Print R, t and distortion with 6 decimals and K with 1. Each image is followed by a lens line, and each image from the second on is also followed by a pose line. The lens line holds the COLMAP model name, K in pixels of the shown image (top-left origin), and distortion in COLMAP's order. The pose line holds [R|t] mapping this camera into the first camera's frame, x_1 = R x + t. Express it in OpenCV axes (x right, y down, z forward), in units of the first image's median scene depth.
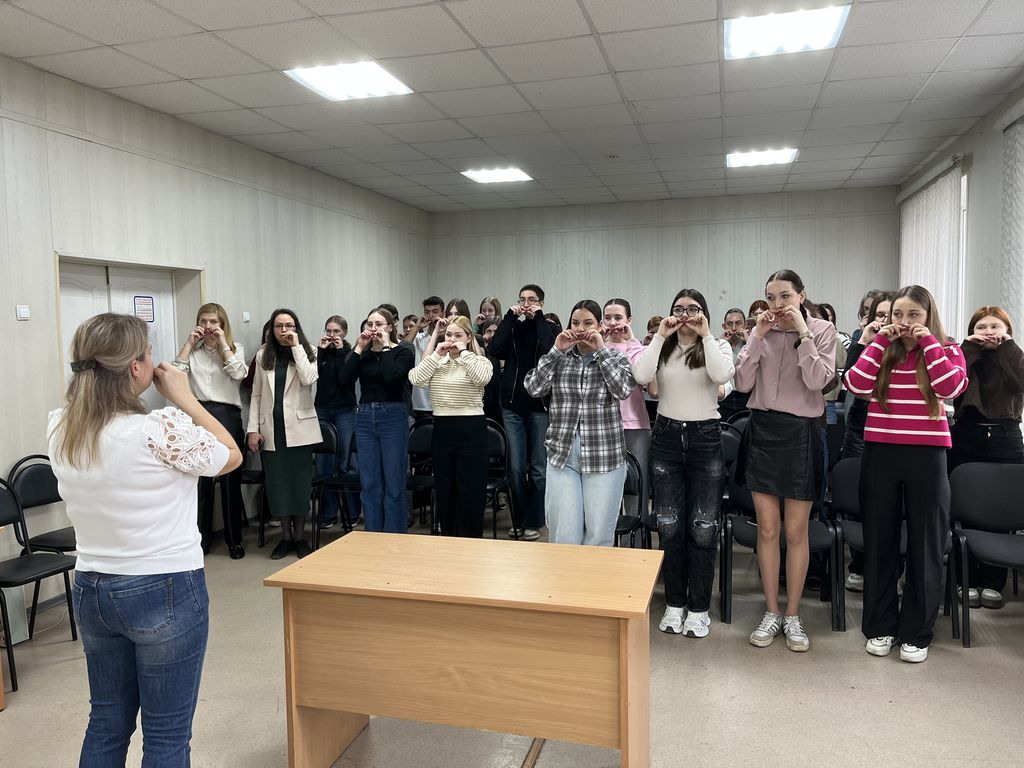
lens RADIAL K [[800.8, 0, 512.0], [0, 800.8, 384.0], [0, 0, 1]] dist [0.053889, -0.099694]
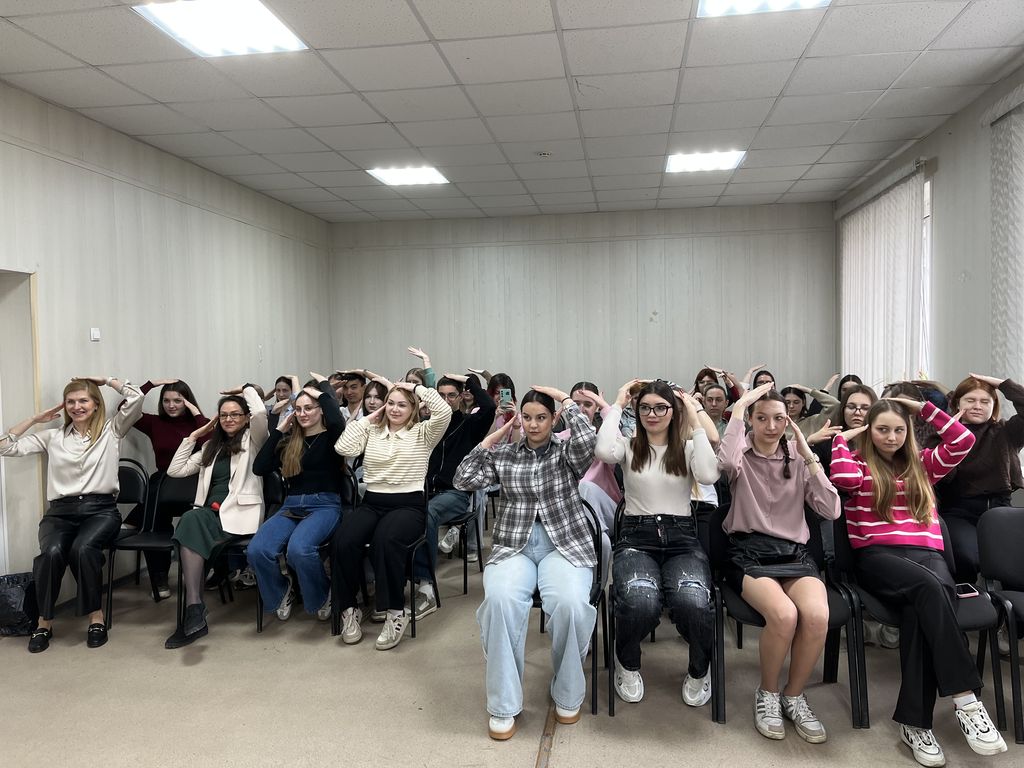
lens RADIAL K [[800.8, 0, 512.0], [0, 800.8, 384.0], [0, 0, 1]] dist [0.053889, -0.099694]
pose [[0.992730, -0.004468, 0.120276, -0.014045], [0.008827, 0.999322, -0.035734, -0.001557], [-0.120034, 0.036536, 0.992097, 0.140291]]
